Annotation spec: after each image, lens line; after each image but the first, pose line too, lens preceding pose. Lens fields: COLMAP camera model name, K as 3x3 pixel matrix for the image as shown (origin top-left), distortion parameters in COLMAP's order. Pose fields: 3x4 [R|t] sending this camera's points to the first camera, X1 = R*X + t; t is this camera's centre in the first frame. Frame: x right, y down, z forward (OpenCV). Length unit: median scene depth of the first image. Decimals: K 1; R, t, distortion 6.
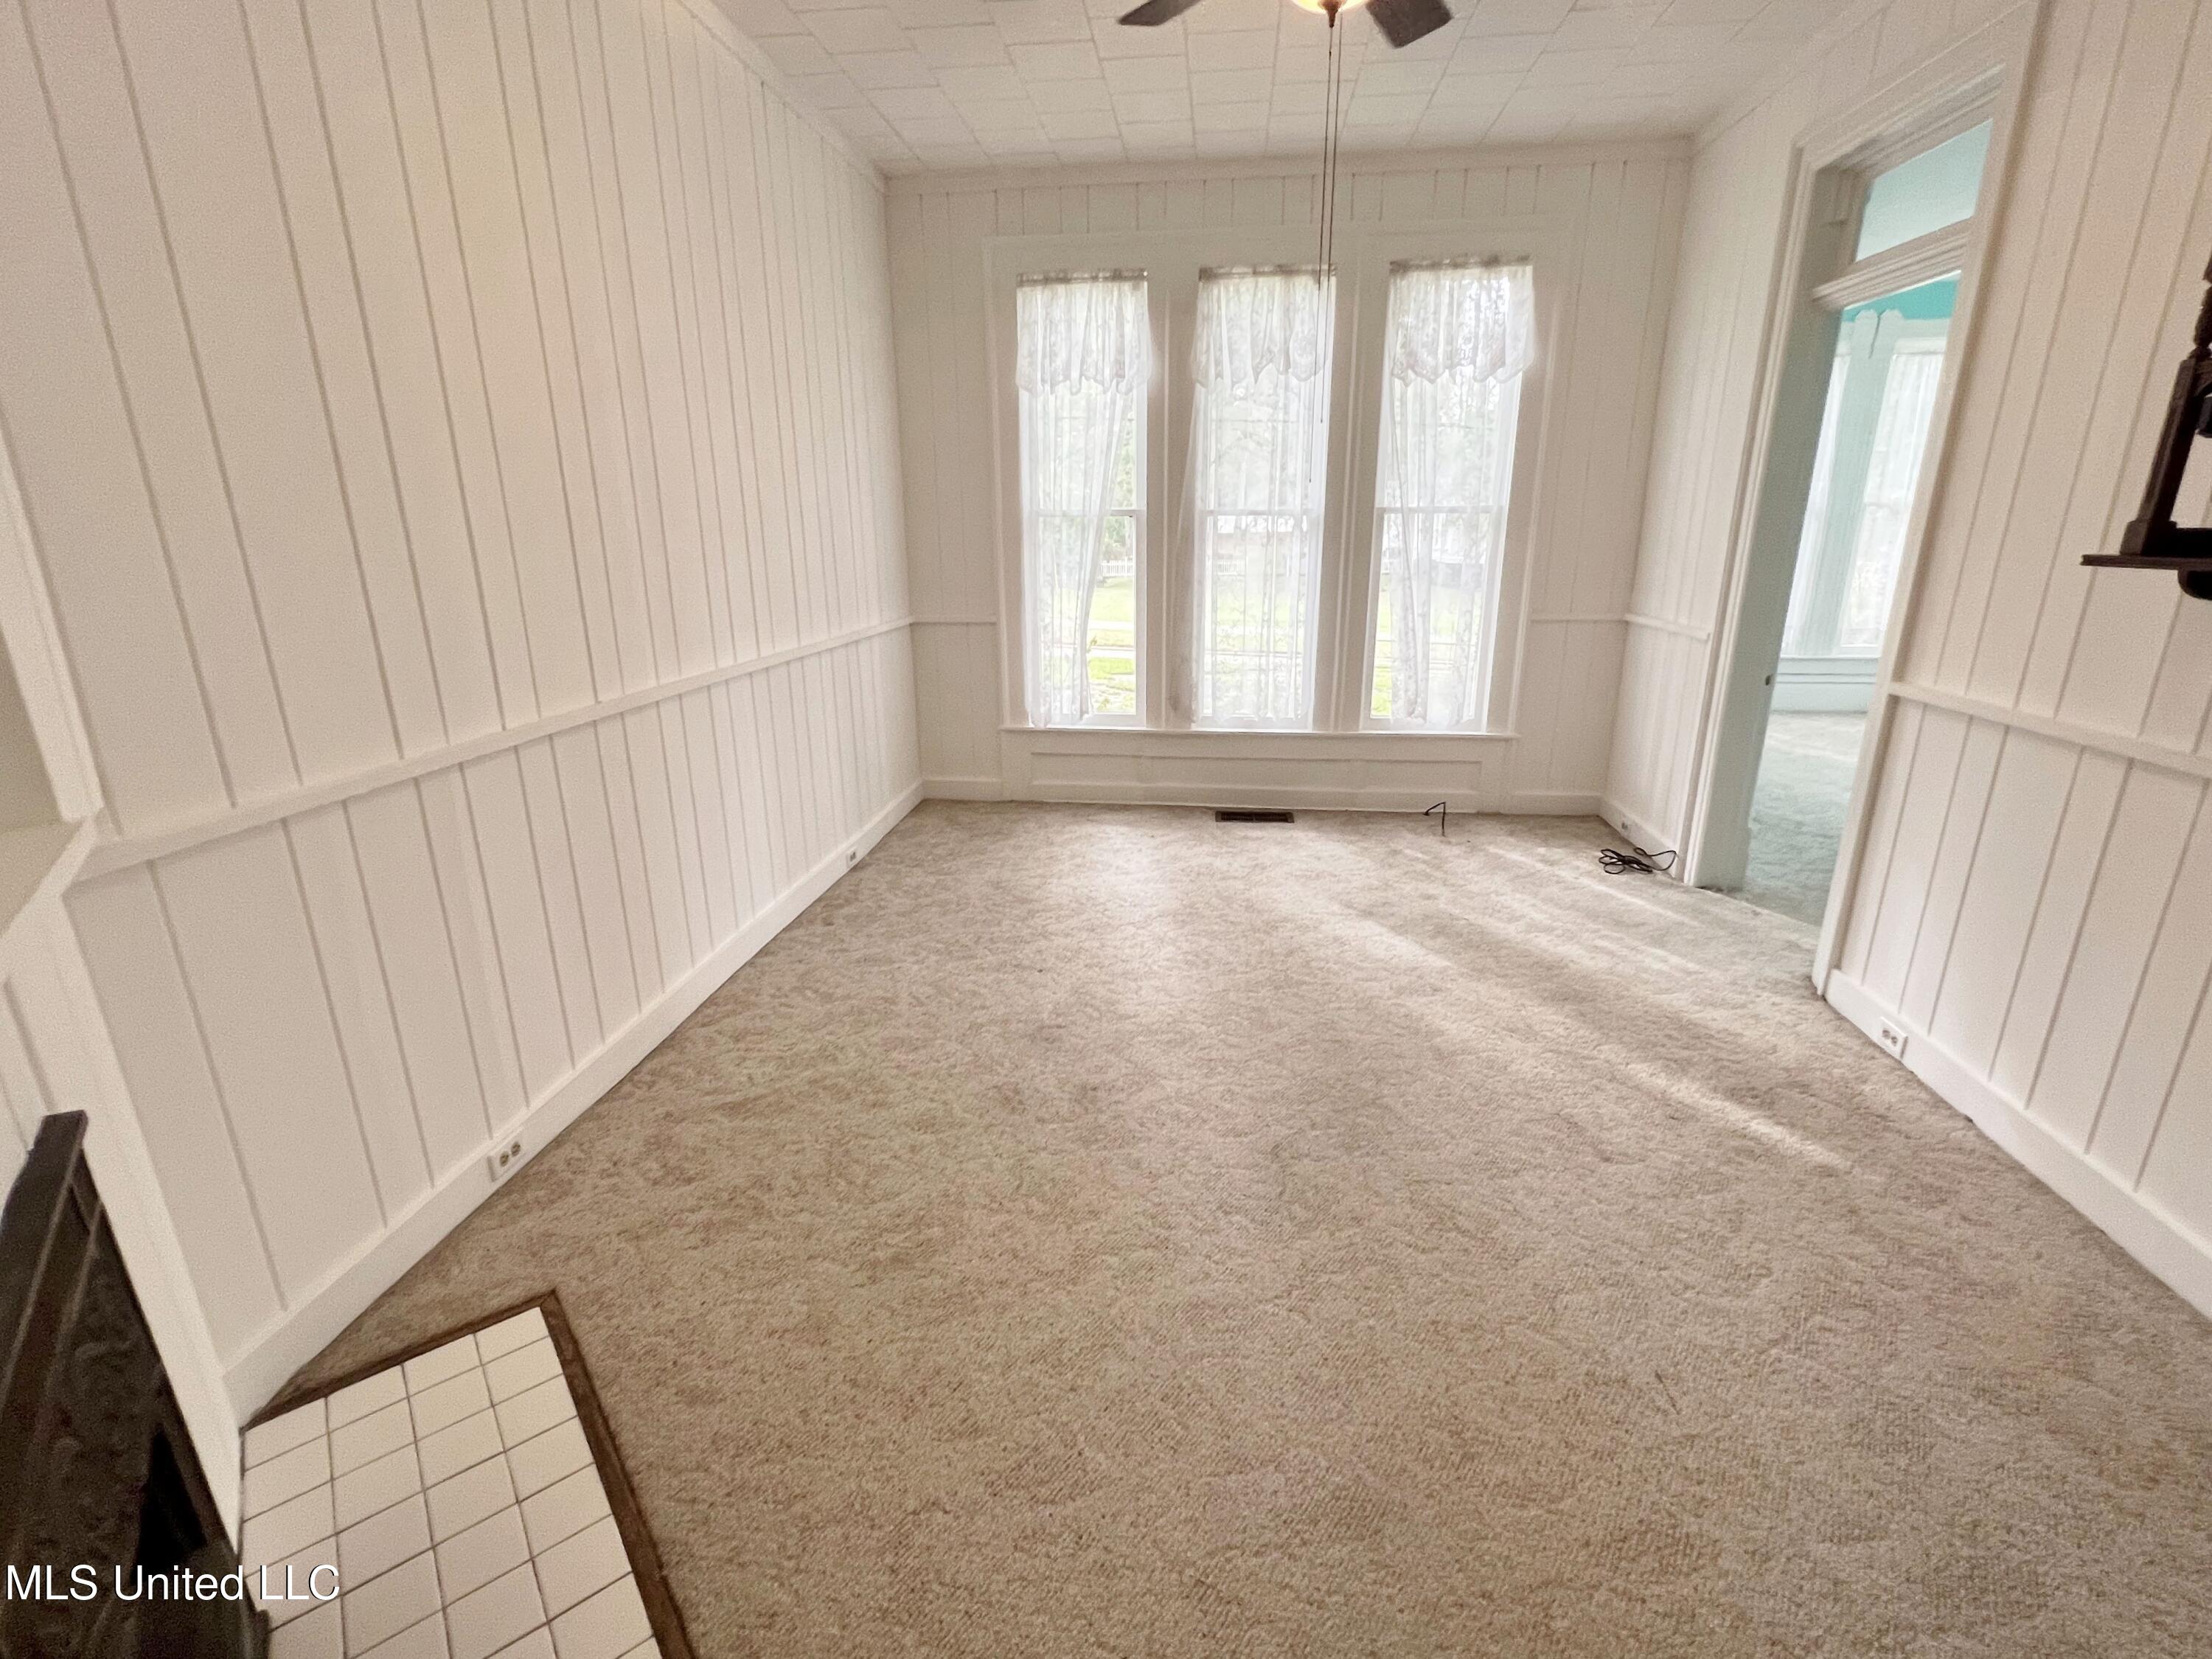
lens RADIAL K [[970.6, 0, 1105.8], [0, 970.6, 830.9], [0, 0, 1]] dist [-0.001573, 0.000896]
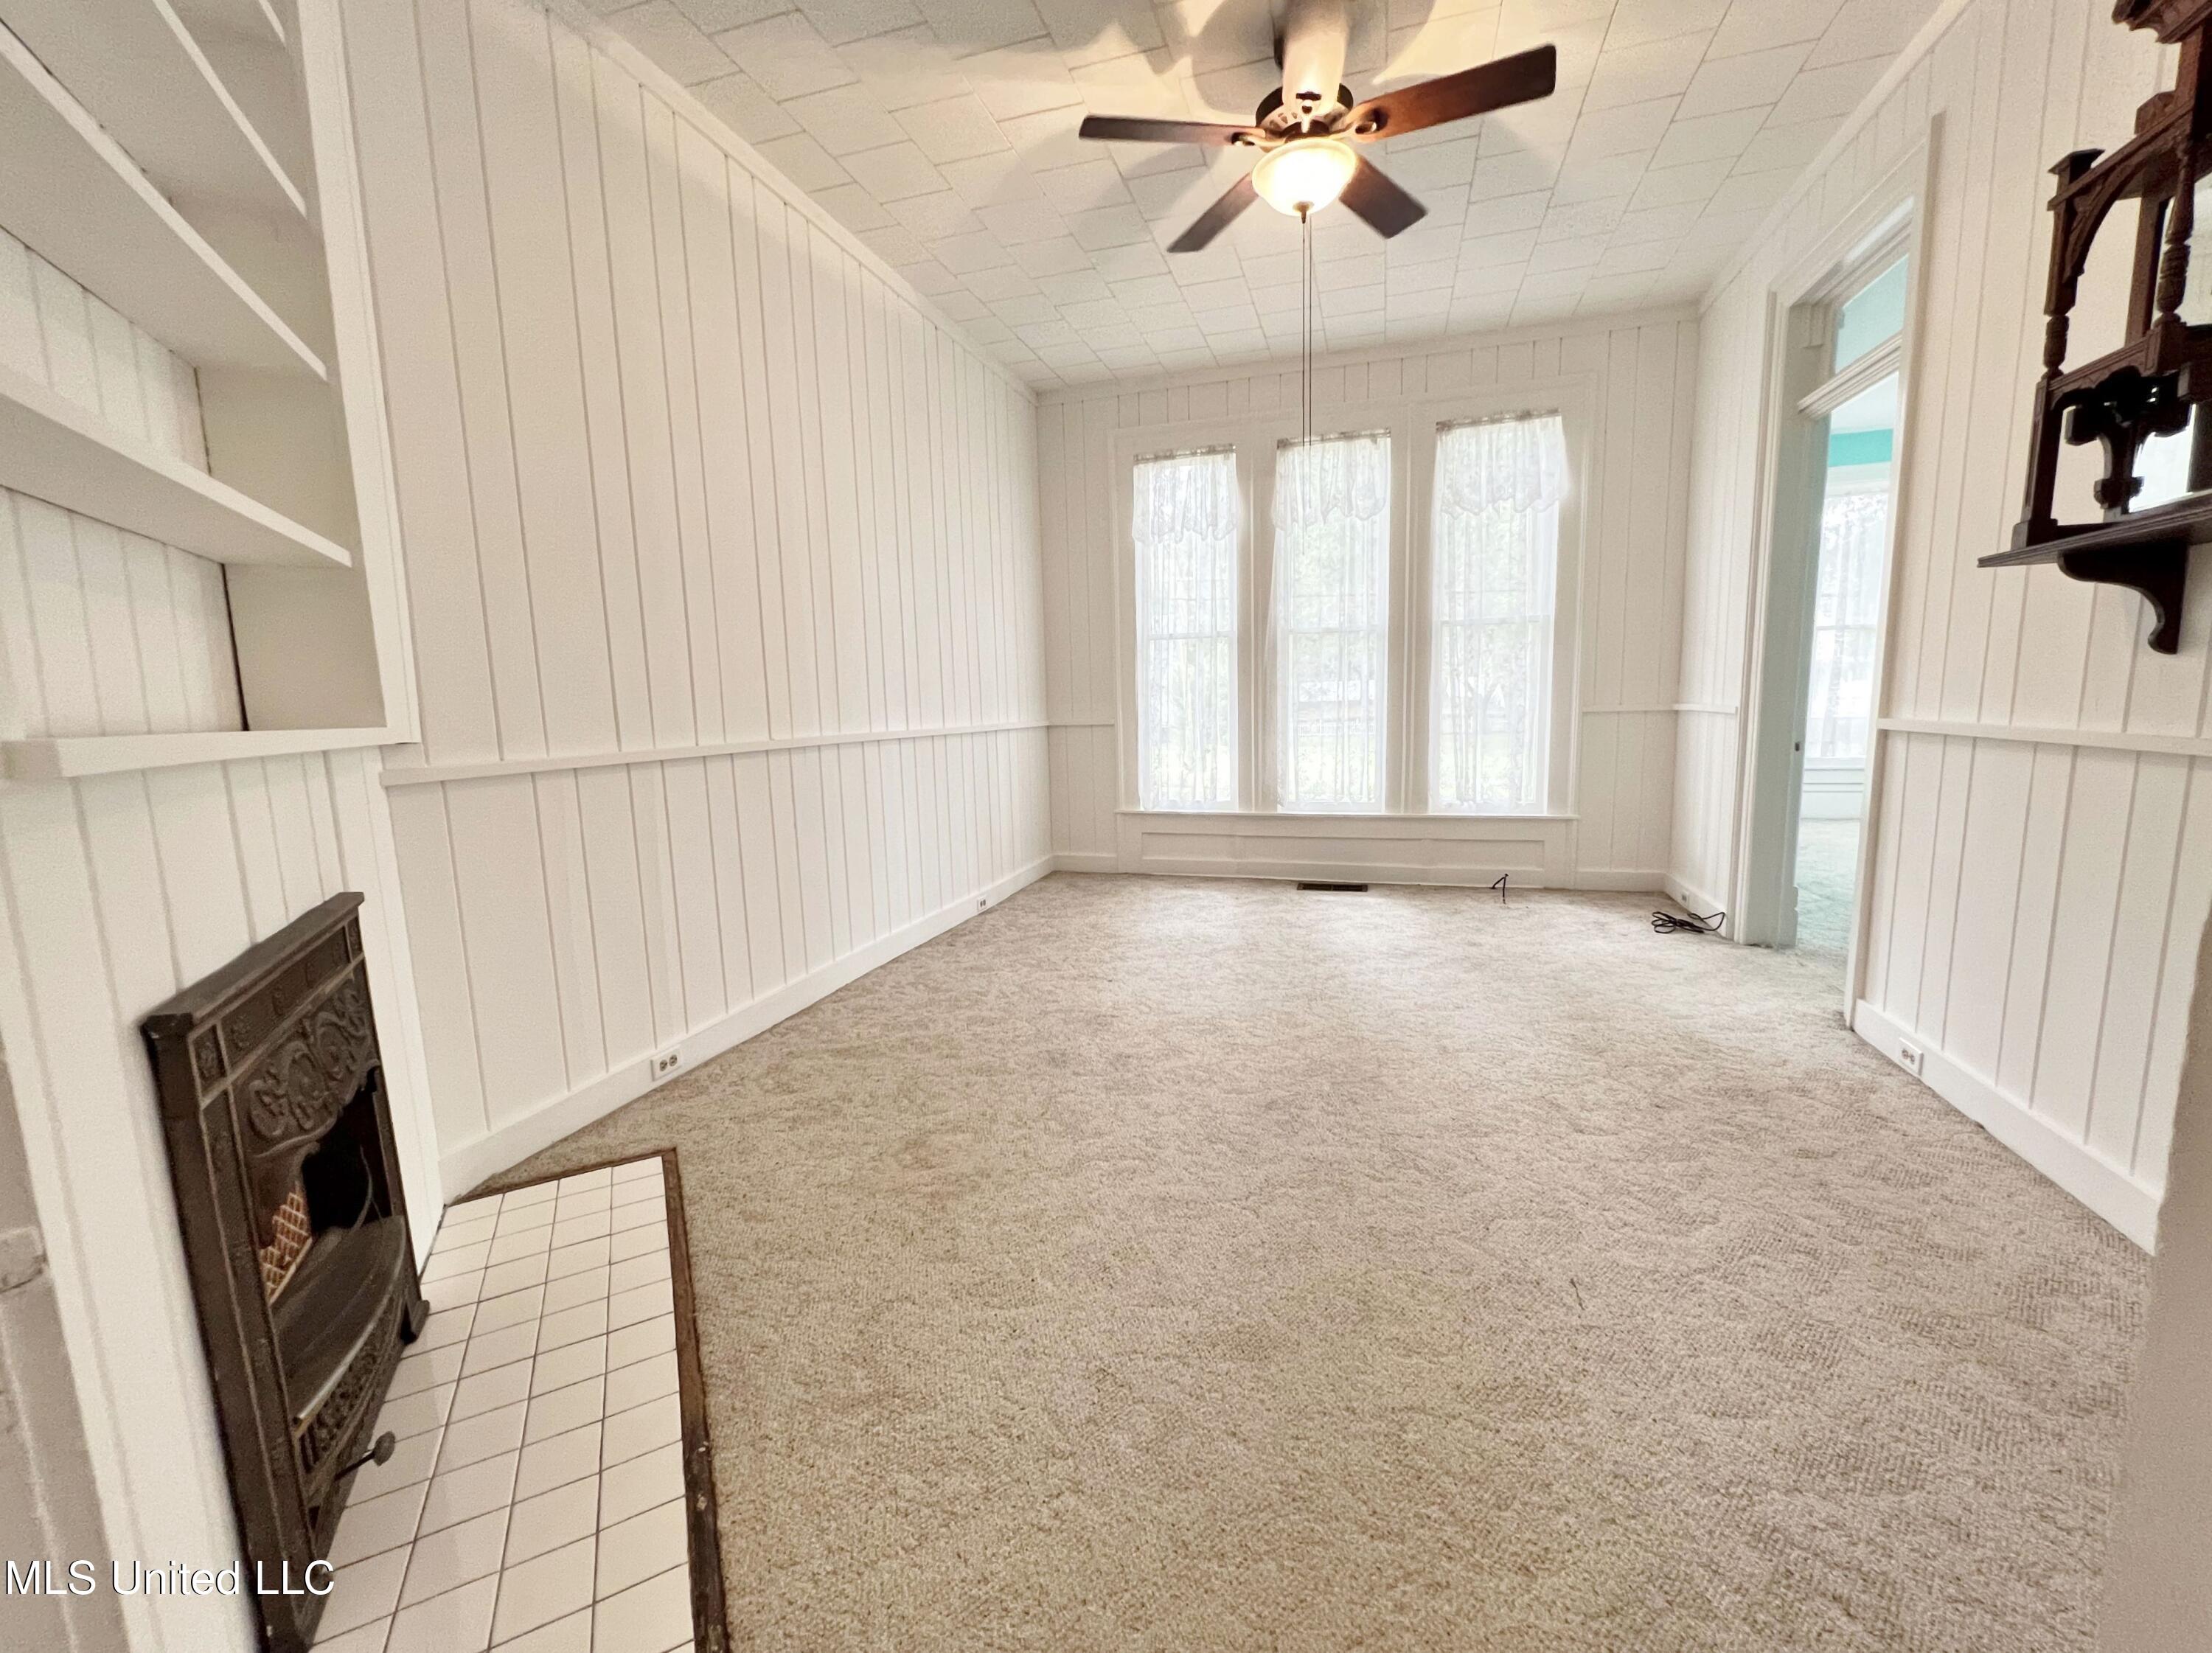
lens RADIAL K [[897.0, 0, 1167.7], [0, 897.0, 884.7], [0, 0, 1]] dist [-0.000487, 0.000416]
pose [[0.984344, 0.008603, -0.176048, 0.253694], [-0.034660, 0.988755, -0.145474, 0.242825], [0.172817, 0.149298, 0.973573, -0.094514]]
